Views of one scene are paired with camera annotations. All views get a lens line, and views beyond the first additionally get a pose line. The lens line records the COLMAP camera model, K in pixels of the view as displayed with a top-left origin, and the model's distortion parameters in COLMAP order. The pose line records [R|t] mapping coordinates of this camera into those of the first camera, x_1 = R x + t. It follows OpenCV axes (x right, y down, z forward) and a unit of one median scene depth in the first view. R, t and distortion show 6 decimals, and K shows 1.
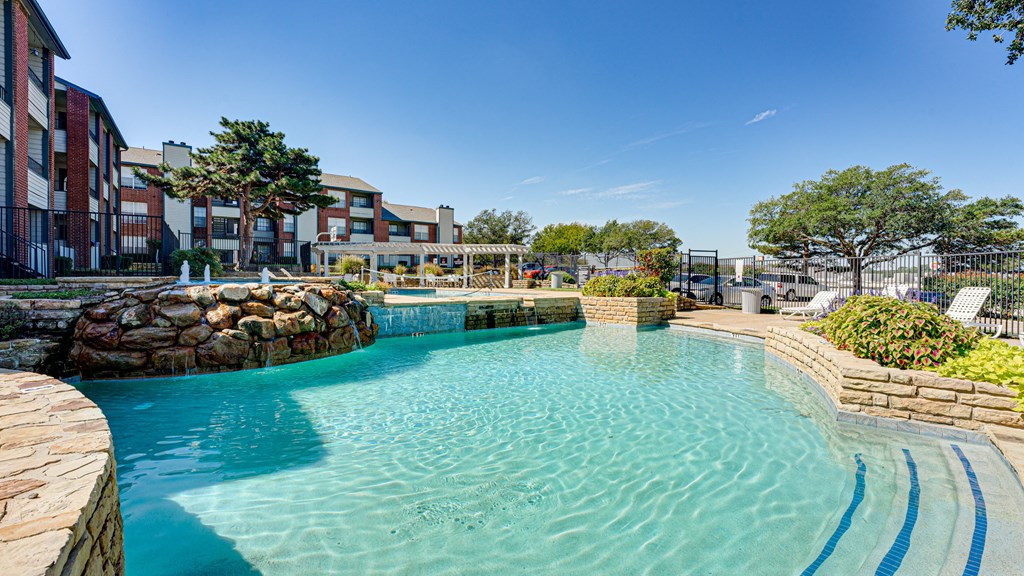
lens RADIAL K [[422.8, 0, 514.3], [0, 422.8, 283.6], [0, 0, 1]] dist [-0.022334, 0.000852]
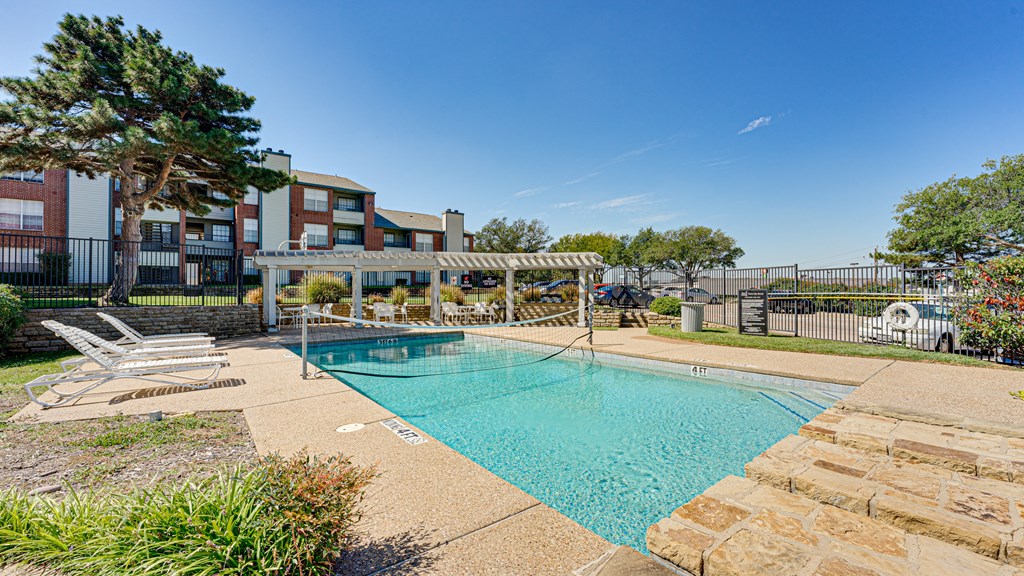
lens RADIAL K [[415.0, 0, 512.0], [0, 415.0, 288.0], [0, 0, 1]] dist [-0.023477, 0.000556]
pose [[0.999929, -0.008309, 0.008534, -0.065412], [0.008506, 0.999692, -0.023323, -0.016902], [-0.008338, 0.023394, 0.999692, 0.229362]]
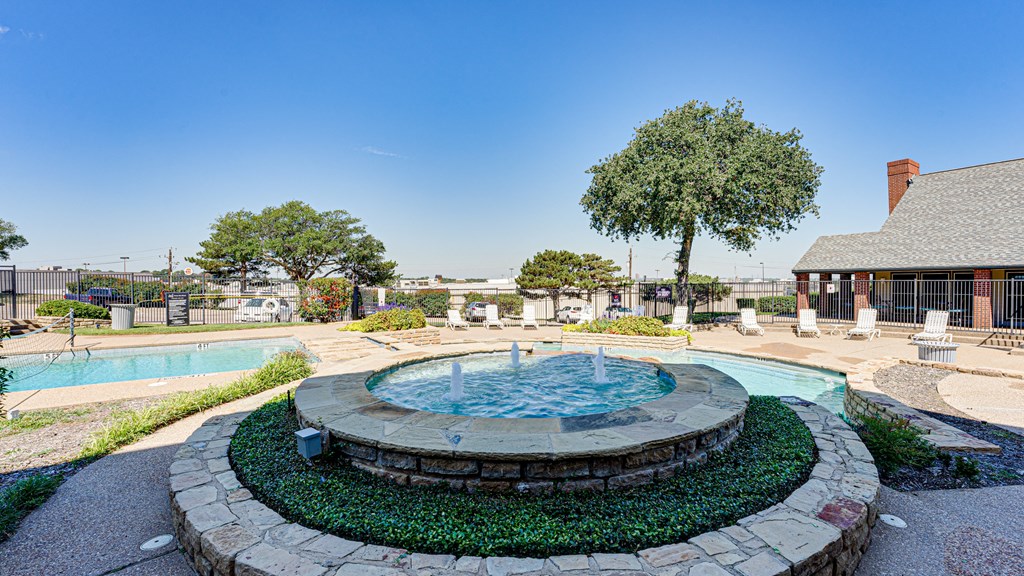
lens RADIAL K [[422.8, 0, 514.3], [0, 422.8, 283.6], [0, 0, 1]] dist [-0.022334, 0.000852]
pose [[0.074587, -0.010098, 0.997163, -0.234423], [0.017269, 0.999812, 0.008833, -0.025996], [-0.997065, 0.016562, 0.074747, 0.175324]]
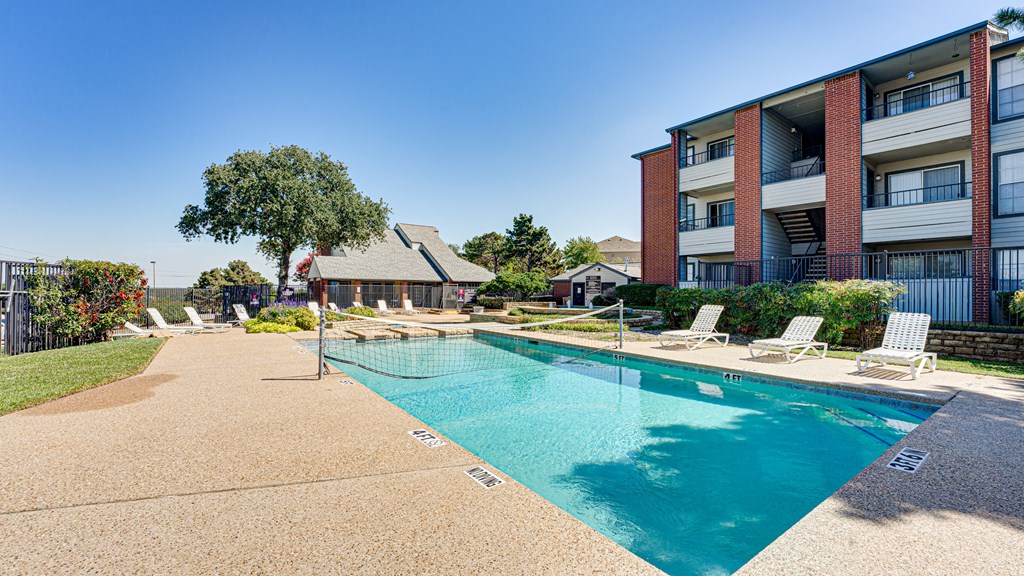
lens RADIAL K [[415.0, 0, 512.0], [0, 415.0, 288.0], [0, 0, 1]] dist [-0.023477, 0.000556]
pose [[-0.999754, -0.010748, 0.019421, -0.069172], [-0.010648, 0.999930, 0.005254, -0.021255], [-0.019476, 0.005046, -0.999798, 0.558355]]
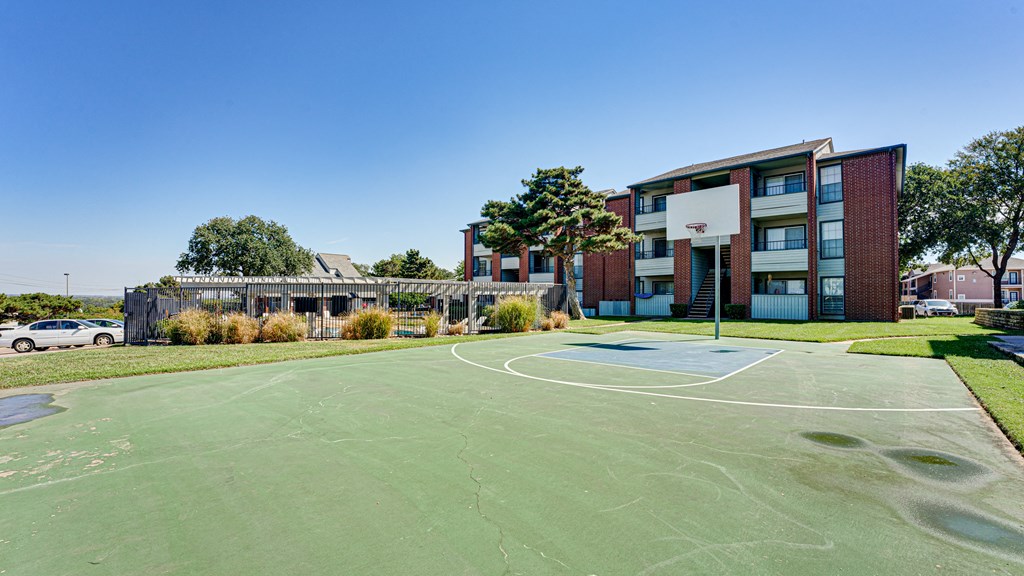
lens RADIAL K [[415.0, 0, 512.0], [0, 415.0, 288.0], [0, 0, 1]] dist [-0.023477, 0.000556]
pose [[-0.986857, -0.012255, -0.161132, -0.165710], [-0.010327, 0.999865, -0.012802, -0.043350], [0.161268, -0.010970, -0.986850, 0.940830]]
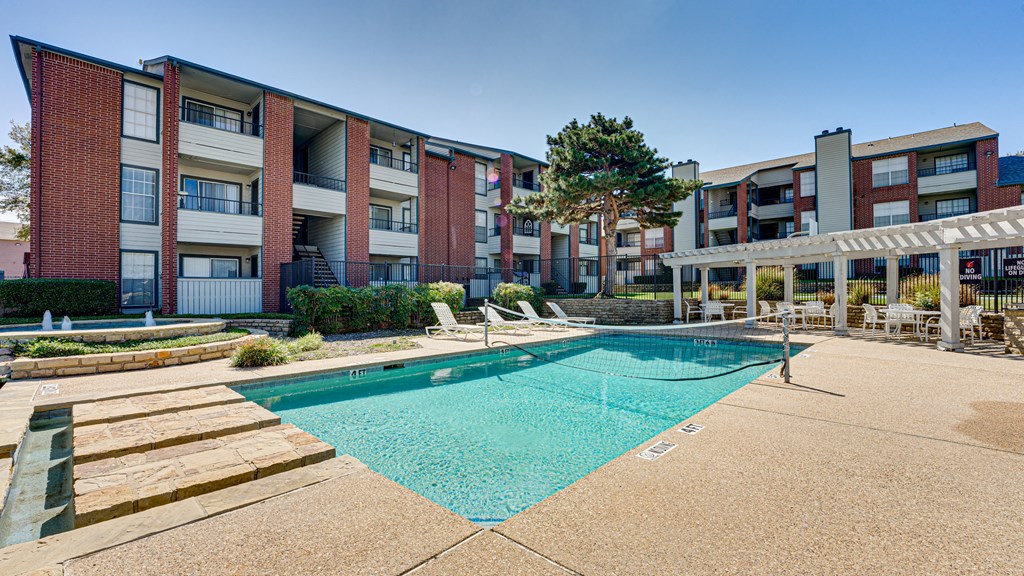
lens RADIAL K [[422.8, 0, 514.3], [0, 422.8, 283.6], [0, 0, 1]] dist [-0.022334, 0.000852]
pose [[0.146394, -0.019991, -0.989024, 0.091997], [-0.007329, 0.999746, -0.021292, -0.018438], [0.989199, 0.010366, 0.146211, 0.348553]]
